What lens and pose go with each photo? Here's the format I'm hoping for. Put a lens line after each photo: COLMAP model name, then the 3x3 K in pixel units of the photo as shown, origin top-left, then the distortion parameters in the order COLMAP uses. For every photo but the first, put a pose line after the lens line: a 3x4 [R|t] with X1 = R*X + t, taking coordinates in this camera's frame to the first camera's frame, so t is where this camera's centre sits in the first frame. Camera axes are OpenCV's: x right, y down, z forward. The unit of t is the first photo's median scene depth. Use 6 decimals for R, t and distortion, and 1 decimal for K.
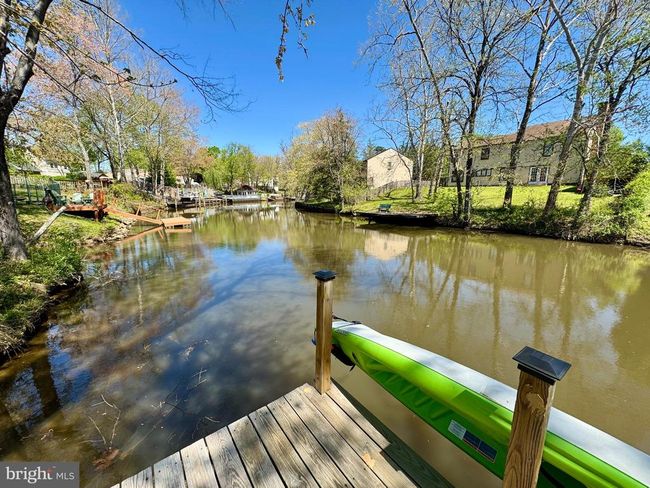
lens RADIAL K [[259.4, 0, 325.0], [0, 259.4, 244.0], [0, 0, 1]] dist [-0.001628, 0.000283]
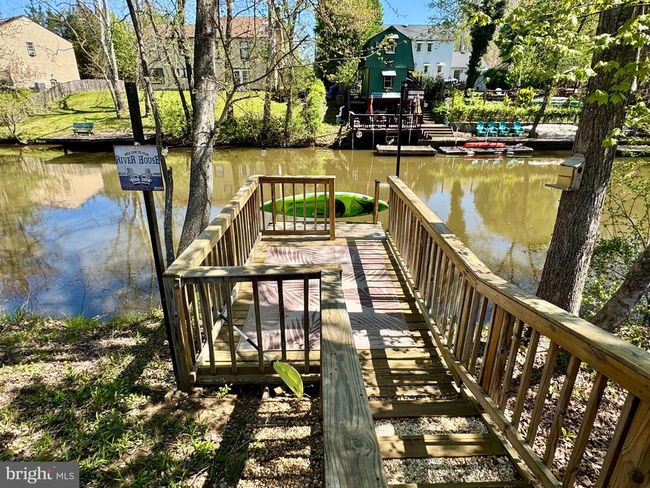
lens RADIAL K [[369.7, 0, 325.0], [0, 369.7, 244.0], [0, 0, 1]] dist [-0.002157, 0.000304]
pose [[0.609640, -0.307805, 0.730476, -0.259567], [0.153201, 0.949906, 0.272410, -0.021448], [-0.777733, -0.054163, 0.626257, -0.188569]]
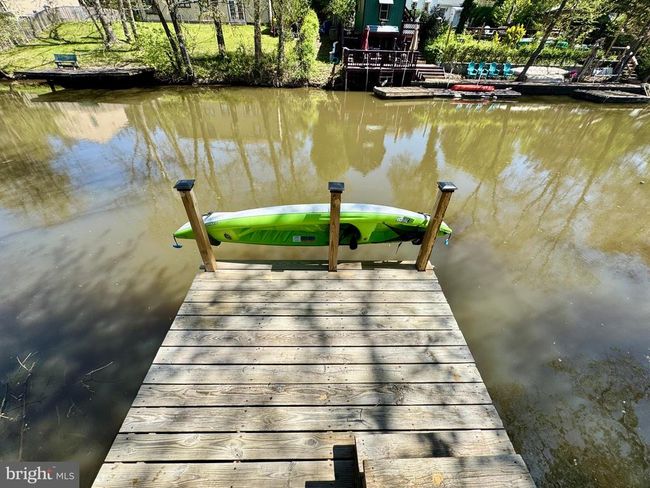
lens RADIAL K [[259.4, 0, 325.0], [0, 259.4, 244.0], [0, 0, 1]] dist [-0.001628, 0.000283]
pose [[0.593828, -0.500612, 0.629886, -0.041093], [0.136492, 0.834195, 0.534312, -0.016121], [-0.792930, -0.231315, 0.563698, -0.015916]]
